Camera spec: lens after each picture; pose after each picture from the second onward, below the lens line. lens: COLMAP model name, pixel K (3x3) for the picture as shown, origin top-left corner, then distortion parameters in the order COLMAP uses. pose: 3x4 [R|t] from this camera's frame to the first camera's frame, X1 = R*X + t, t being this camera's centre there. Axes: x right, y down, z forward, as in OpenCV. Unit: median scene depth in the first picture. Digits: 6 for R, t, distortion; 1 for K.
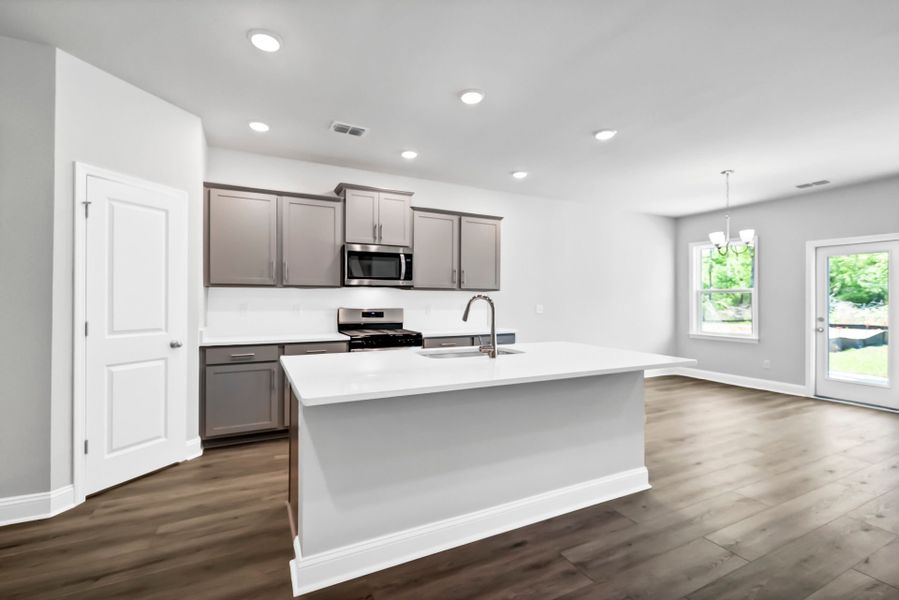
lens RADIAL K [[379.1, 0, 450.4], [0, 379.1, 301.9], [0, 0, 1]] dist [0.002666, 0.000218]
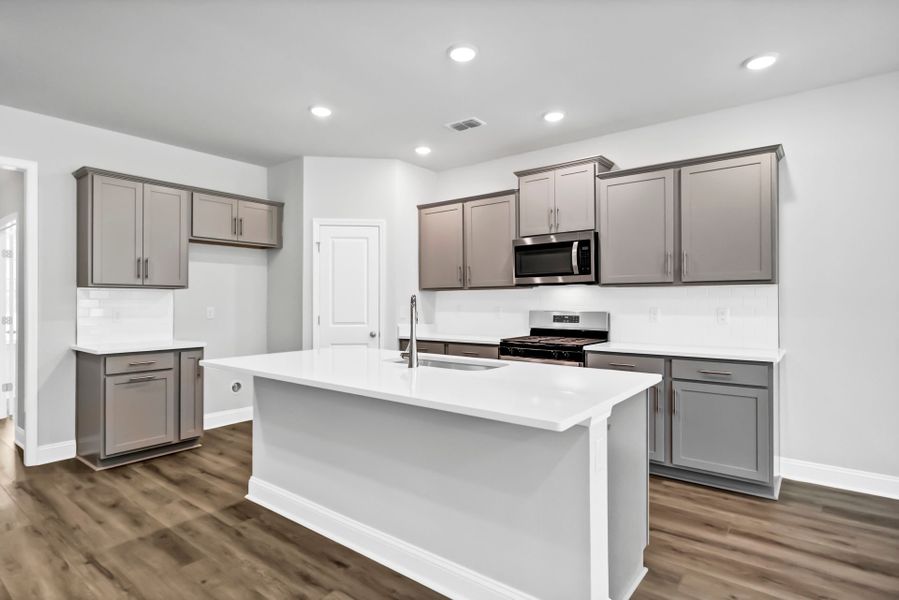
lens RADIAL K [[480.6, 0, 459.4], [0, 480.6, 301.6], [0, 0, 1]] dist [0.001358, 0.000230]
pose [[0.444270, -0.004892, -0.895879, 0.641269], [-0.001870, 0.999978, -0.006388, 0.003017], [0.895891, 0.004513, 0.444251, 0.346952]]
